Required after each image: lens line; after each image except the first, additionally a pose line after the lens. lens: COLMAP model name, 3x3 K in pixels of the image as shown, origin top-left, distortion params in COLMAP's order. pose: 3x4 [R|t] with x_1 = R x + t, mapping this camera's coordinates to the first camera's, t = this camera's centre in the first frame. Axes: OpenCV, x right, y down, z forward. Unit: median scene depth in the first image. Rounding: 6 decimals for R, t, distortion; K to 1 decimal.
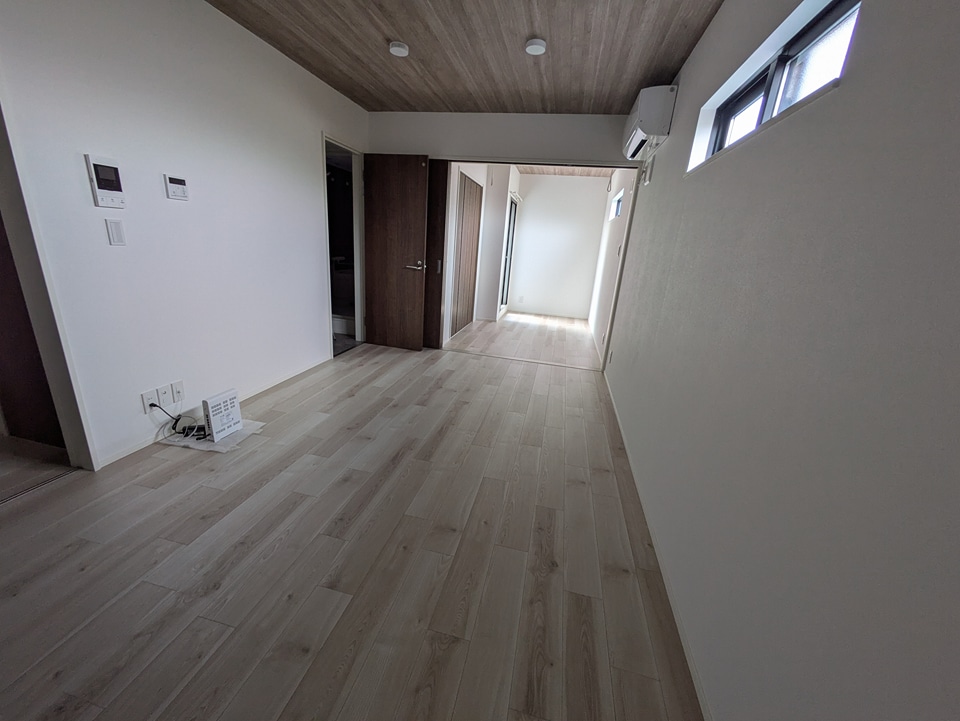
lens RADIAL K [[384.0, 0, 478.5], [0, 384.0, 361.5], [0, 0, 1]] dist [-0.000798, -0.000024]
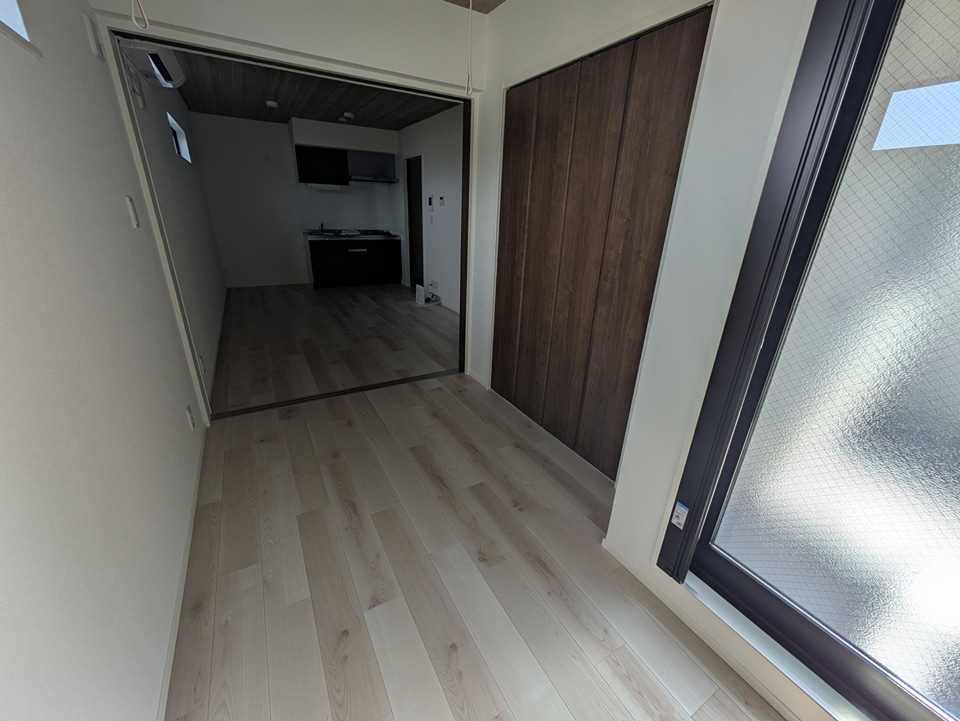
lens RADIAL K [[384.0, 0, 478.9], [0, 384.0, 359.8], [0, 0, 1]] dist [-0.000798, -0.000024]
pose [[-0.728337, 0.163070, -0.665532, 0.578307], [-0.289086, 0.807472, 0.514216, -0.692510], [0.621252, 0.566919, -0.540971, 2.178379]]
